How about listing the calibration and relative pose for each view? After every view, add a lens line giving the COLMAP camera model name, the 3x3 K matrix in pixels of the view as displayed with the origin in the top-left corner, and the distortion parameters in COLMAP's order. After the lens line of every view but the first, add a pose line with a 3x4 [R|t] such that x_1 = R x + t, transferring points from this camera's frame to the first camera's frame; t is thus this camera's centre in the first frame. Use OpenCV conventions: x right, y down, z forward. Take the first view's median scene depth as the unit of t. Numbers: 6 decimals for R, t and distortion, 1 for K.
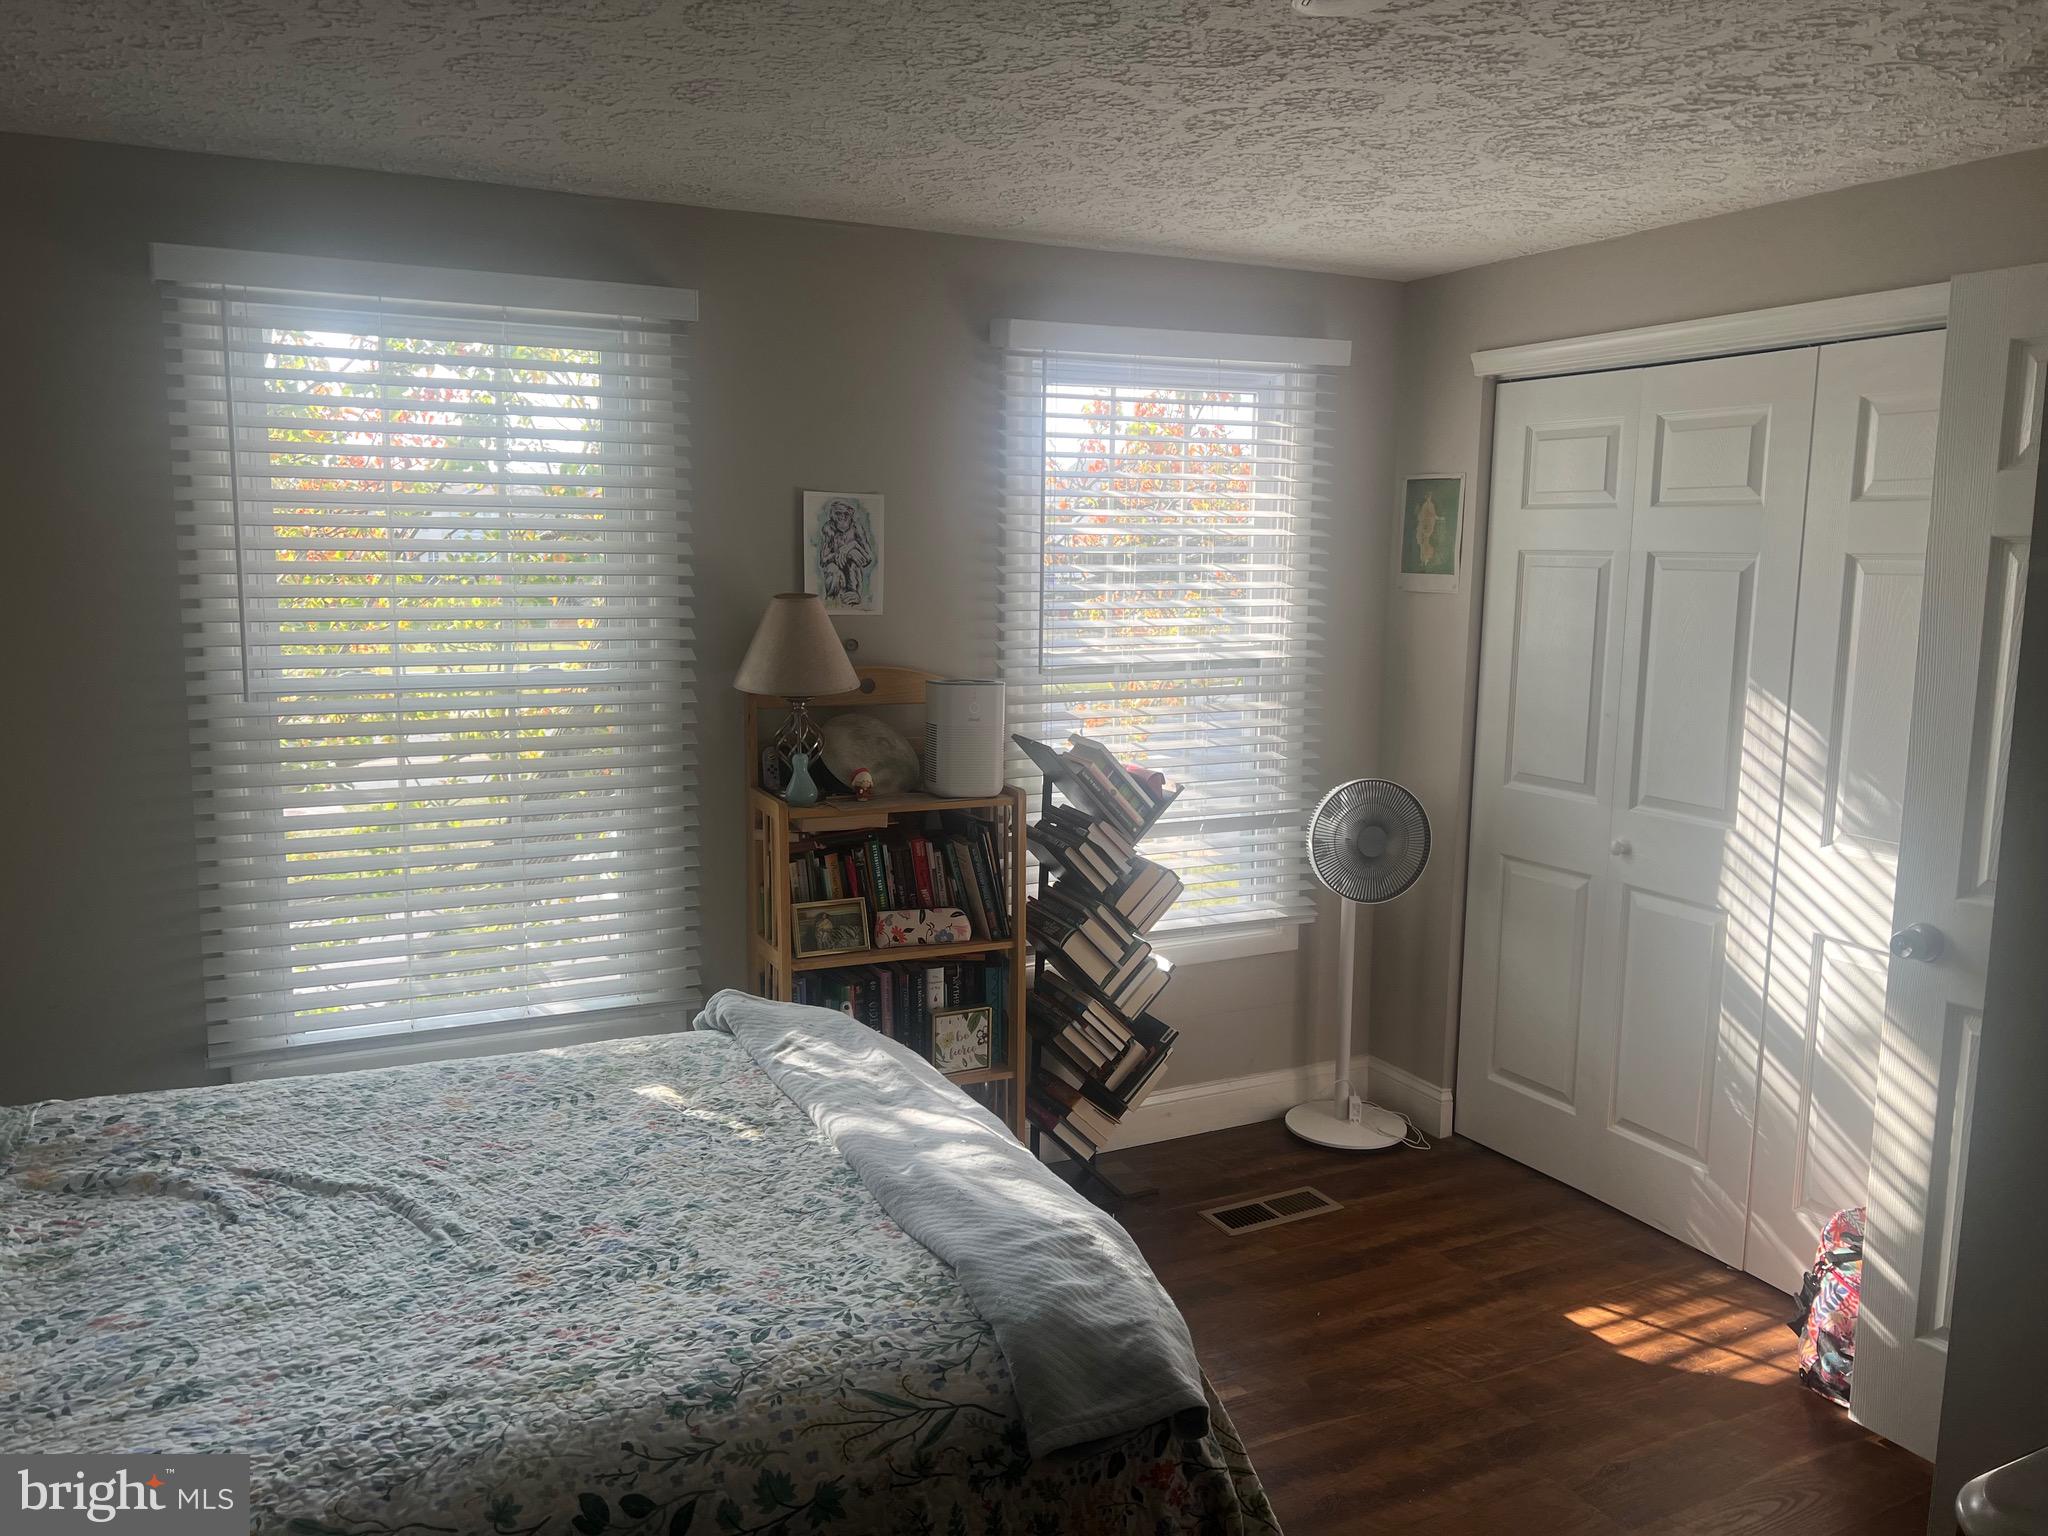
lens RADIAL K [[1543.7, 0, 1019.8], [0, 1543.7, 740.0], [0, 0, 1]] dist [0.054990, -0.053356]
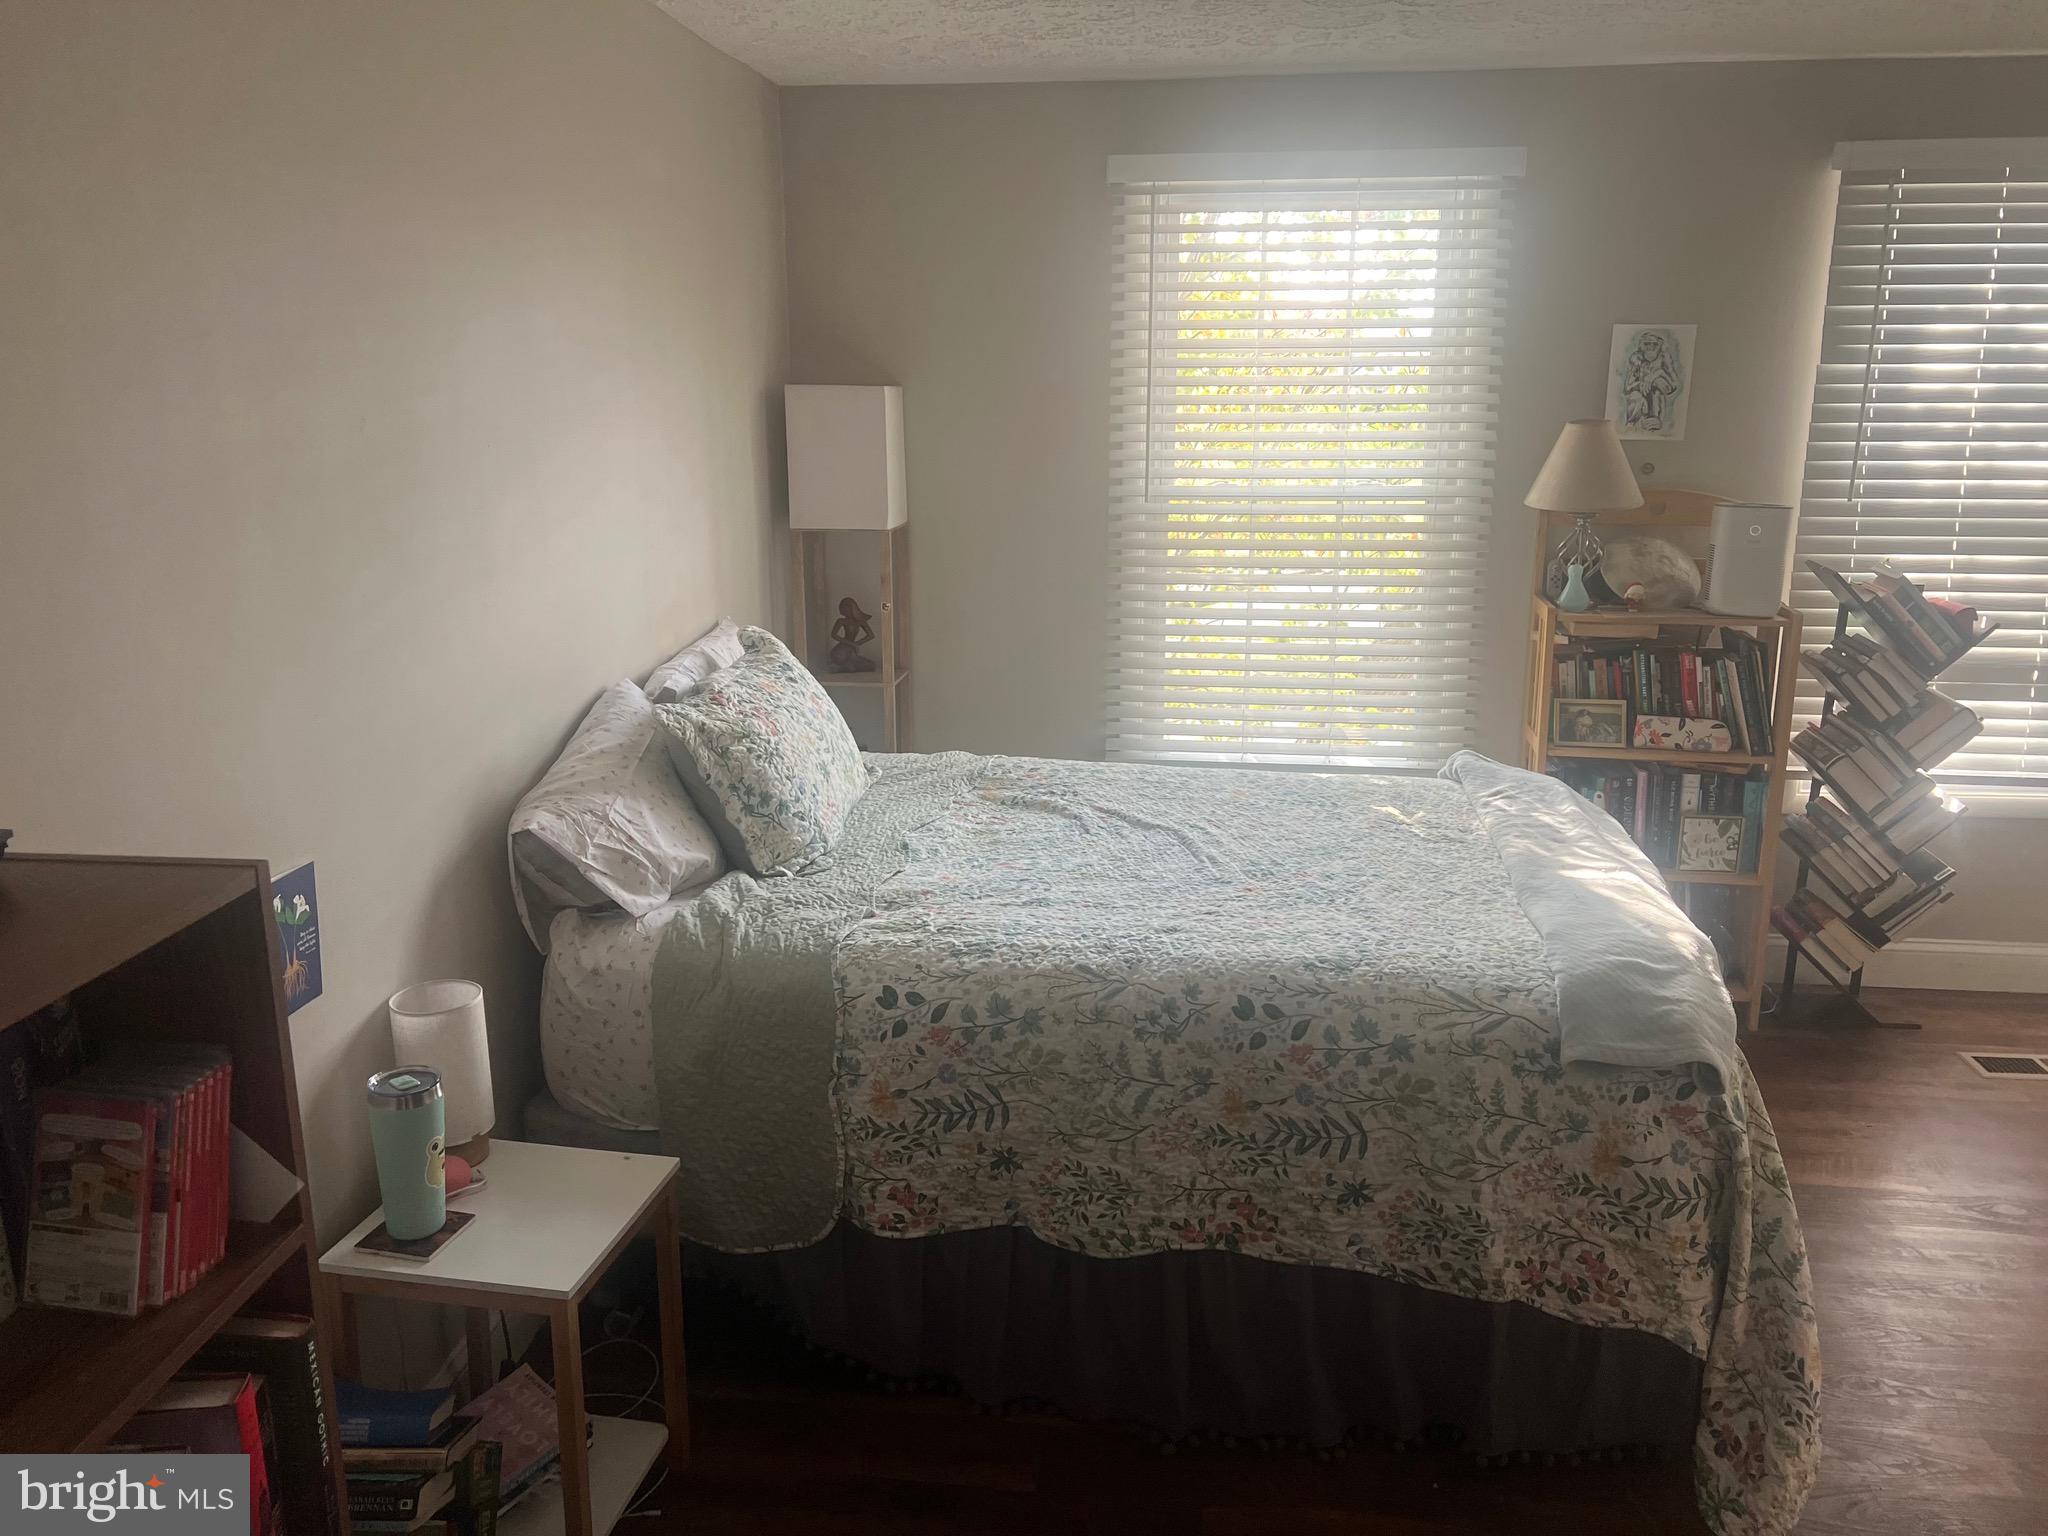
lens RADIAL K [[1543.7, 0, 1007.6], [0, 1543.7, 776.3], [0, 0, 1]] dist [0.054990, -0.053356]
pose [[0.824158, 0.128288, -0.551639, 0.200929], [-0.062220, 0.988621, 0.136954, 0.039358], [0.562932, -0.078548, 0.822762, -0.219669]]
